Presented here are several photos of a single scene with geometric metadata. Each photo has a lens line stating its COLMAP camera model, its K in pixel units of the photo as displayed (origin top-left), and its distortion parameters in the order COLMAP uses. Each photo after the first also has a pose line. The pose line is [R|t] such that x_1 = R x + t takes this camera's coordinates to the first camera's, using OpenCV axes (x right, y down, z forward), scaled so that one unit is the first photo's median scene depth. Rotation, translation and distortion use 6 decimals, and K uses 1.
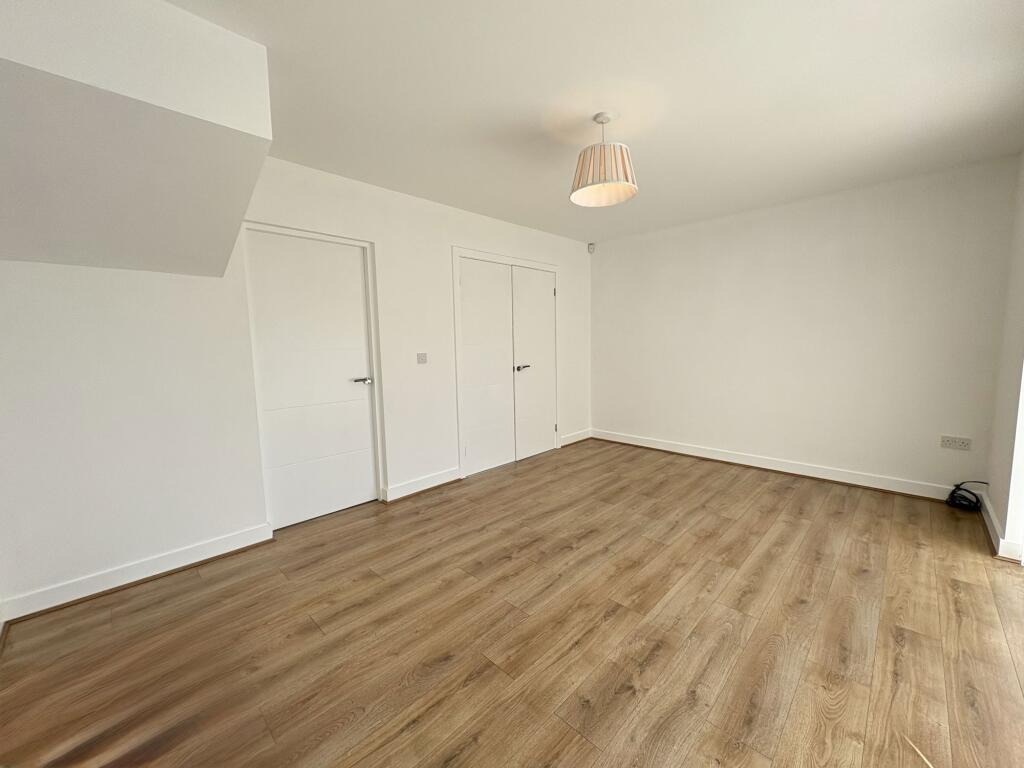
lens RADIAL K [[405.7, 0, 506.2], [0, 405.7, 386.4], [0, 0, 1]] dist [0.002549, 0.000206]
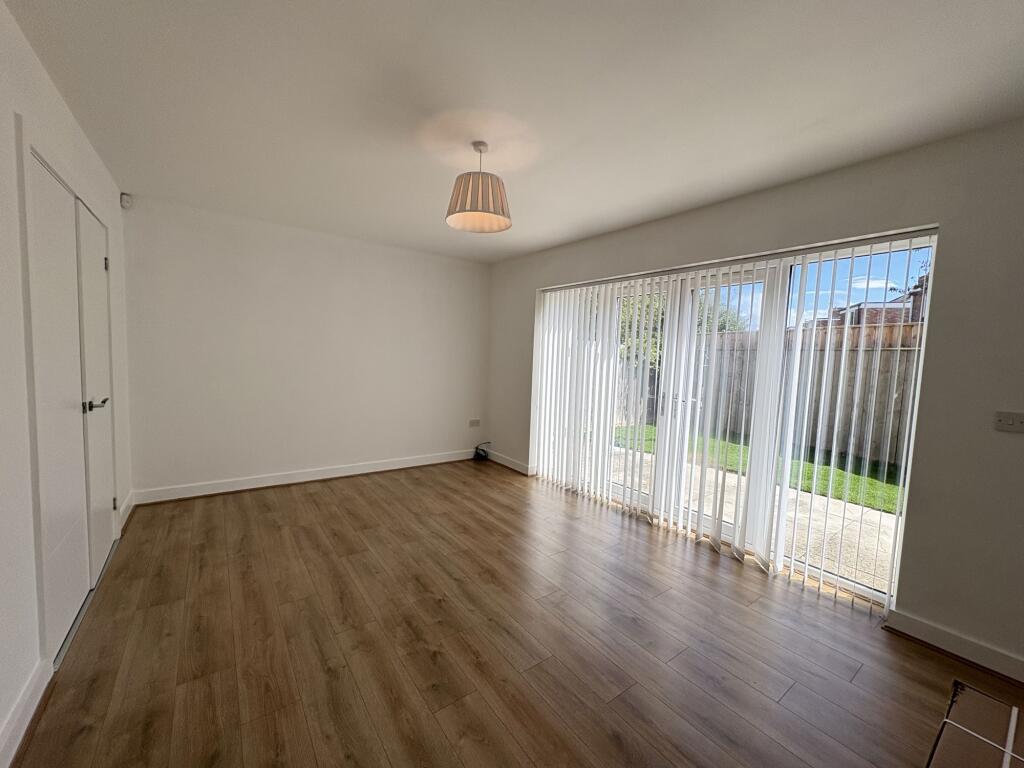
lens RADIAL K [[405.7, 0, 509.7], [0, 405.7, 383.1], [0, 0, 1]] dist [0.002549, 0.000206]
pose [[0.155898, -0.045041, 0.986746, -0.526756], [0.067592, 0.997105, 0.034835, -0.075514], [-0.985458, 0.061265, 0.158491, 0.538231]]
